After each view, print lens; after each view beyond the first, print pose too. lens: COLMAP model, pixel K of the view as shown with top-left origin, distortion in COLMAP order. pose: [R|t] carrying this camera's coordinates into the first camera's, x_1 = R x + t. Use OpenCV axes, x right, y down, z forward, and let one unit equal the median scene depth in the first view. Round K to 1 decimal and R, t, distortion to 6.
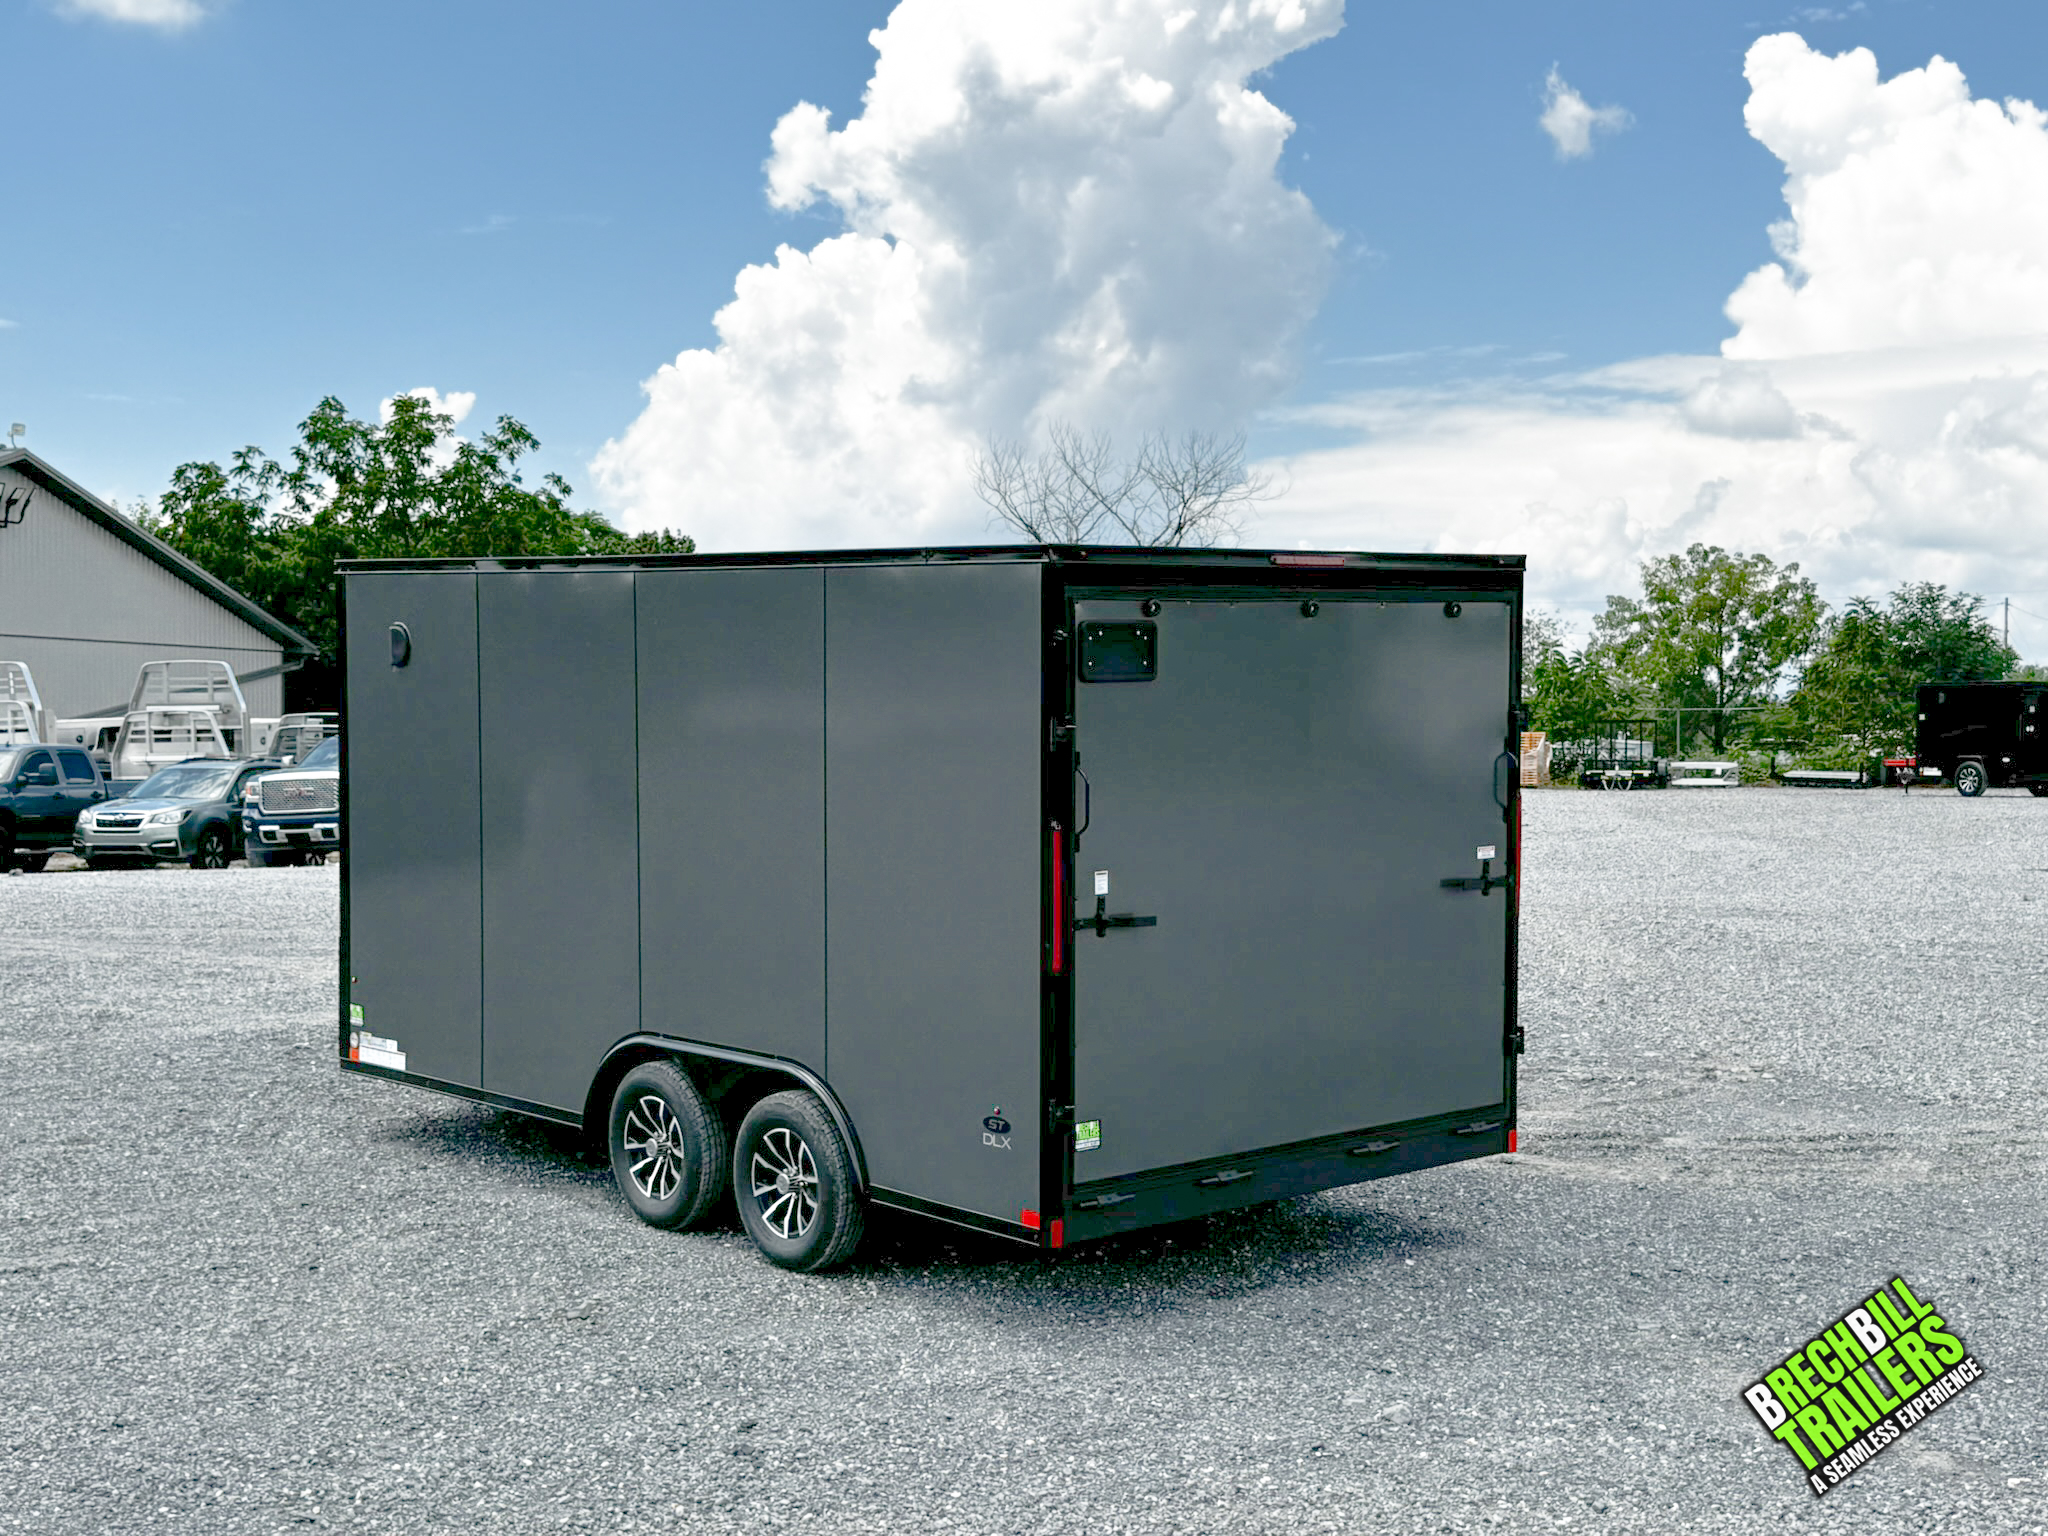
lens RADIAL K [[2592.8, 0, 1024.0], [0, 2592.8, 768.0], [0, 0, 1]] dist [0.196088, -0.460946]
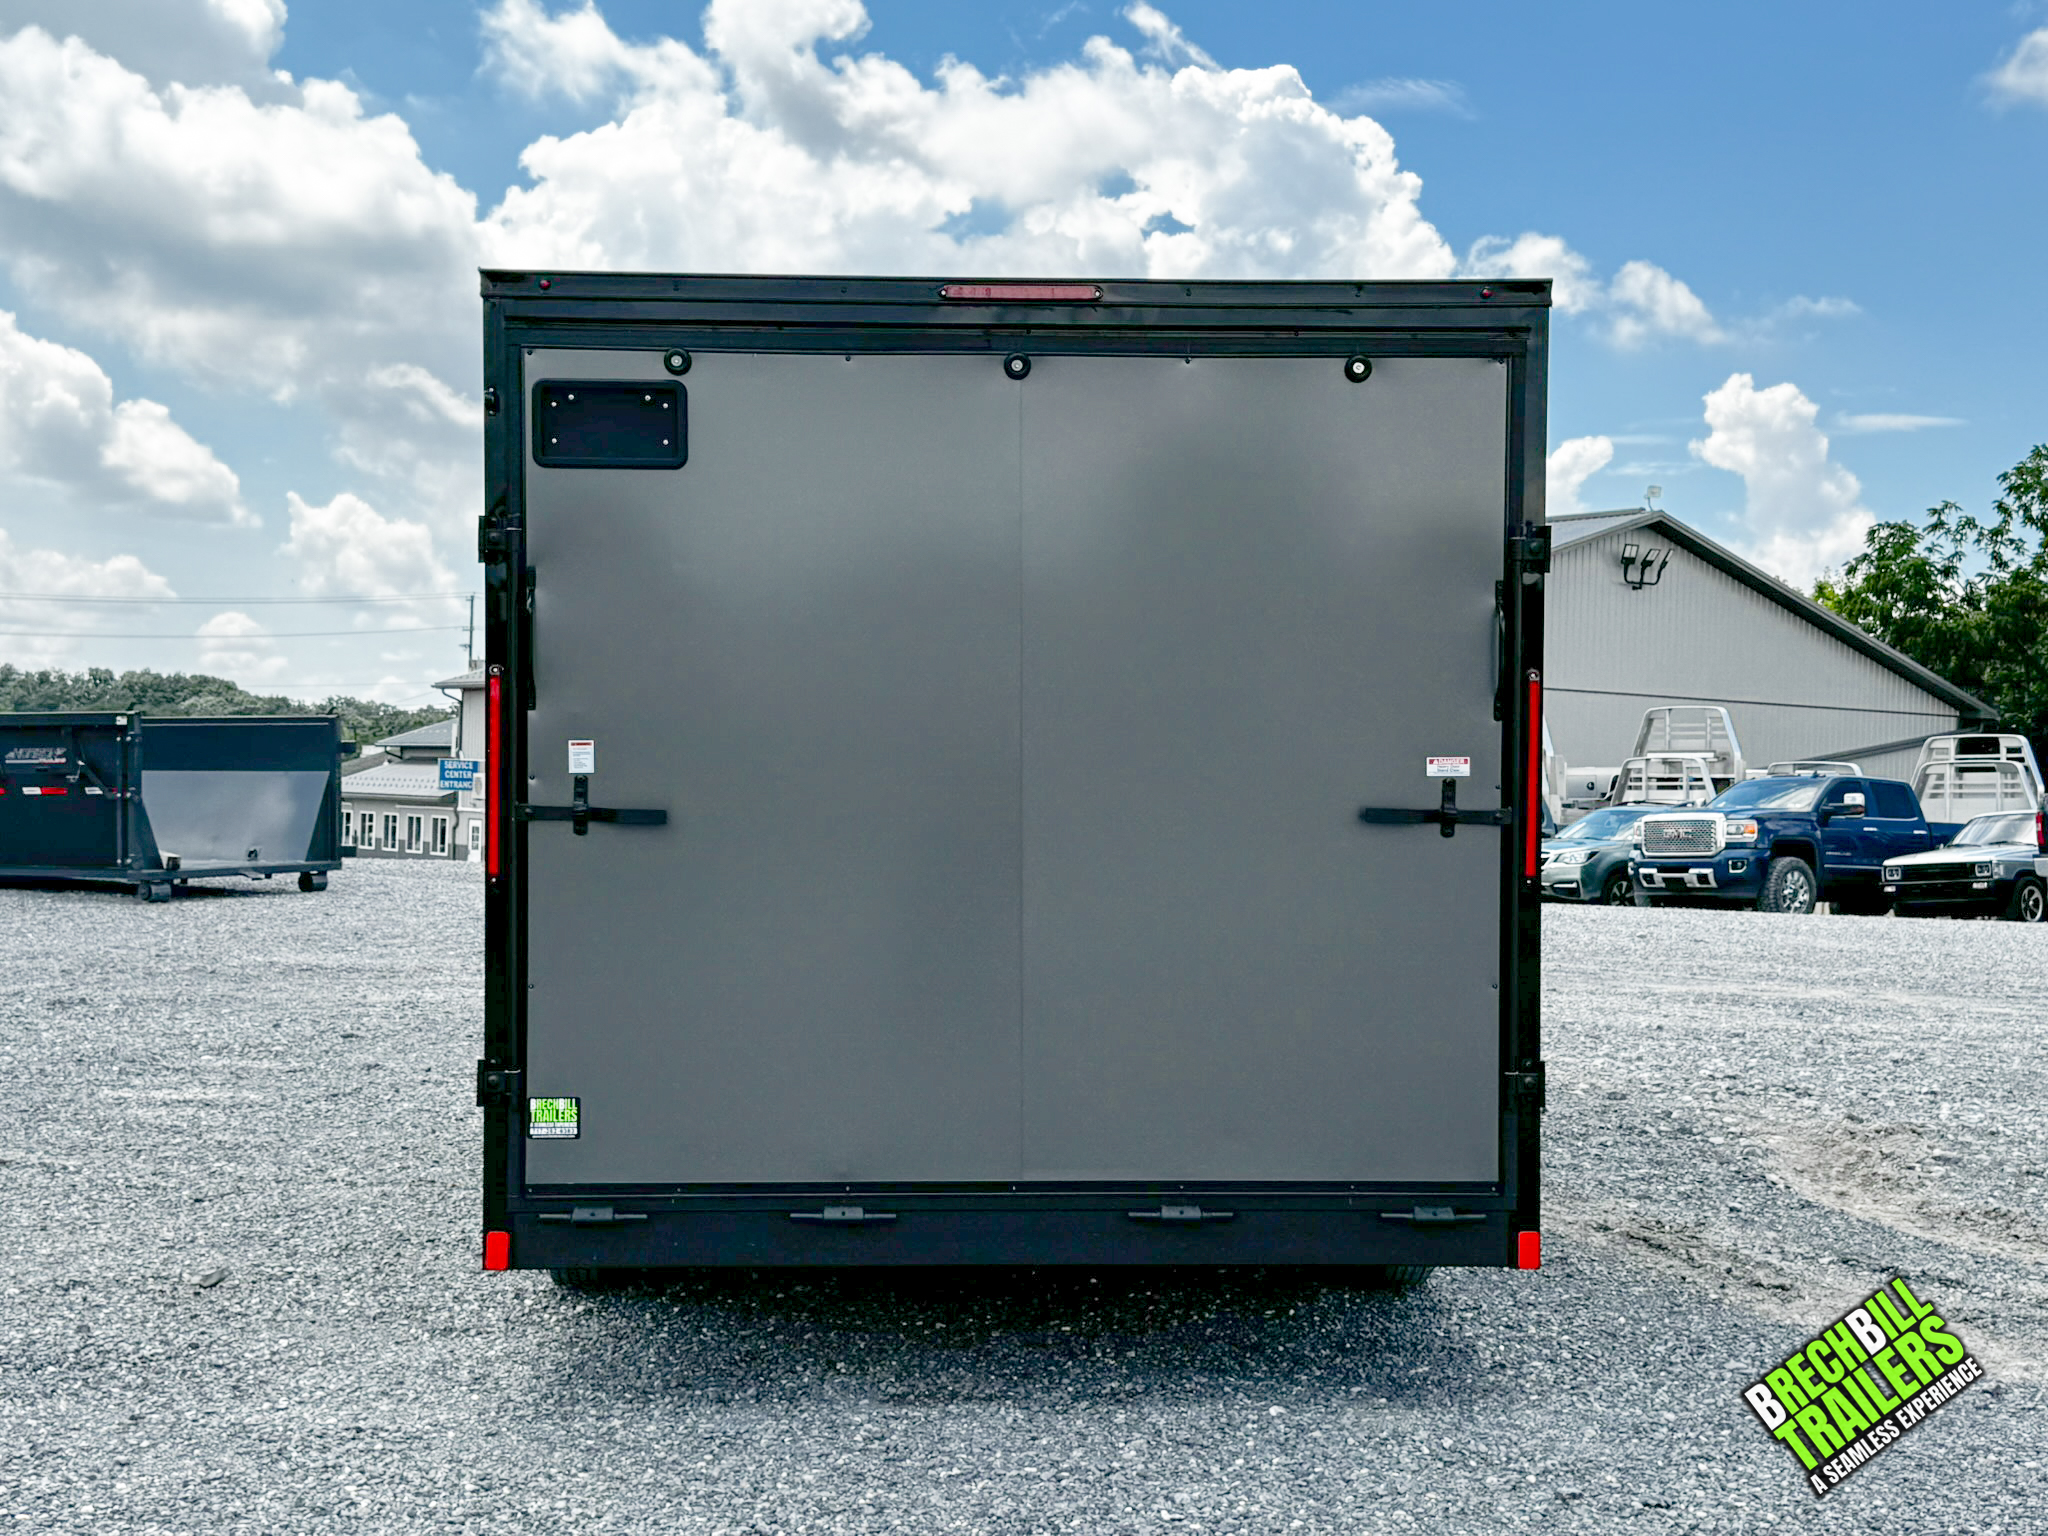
lens RADIAL K [[2592.8, 0, 1024.0], [0, 2592.8, 768.0], [0, 0, 1]] dist [0.196088, -0.460946]
pose [[0.764094, 0.017174, -0.644876, 0.140270], [-0.040043, 0.998981, -0.020842, 0.013977], [0.643860, 0.041747, 0.764003, 0.132551]]
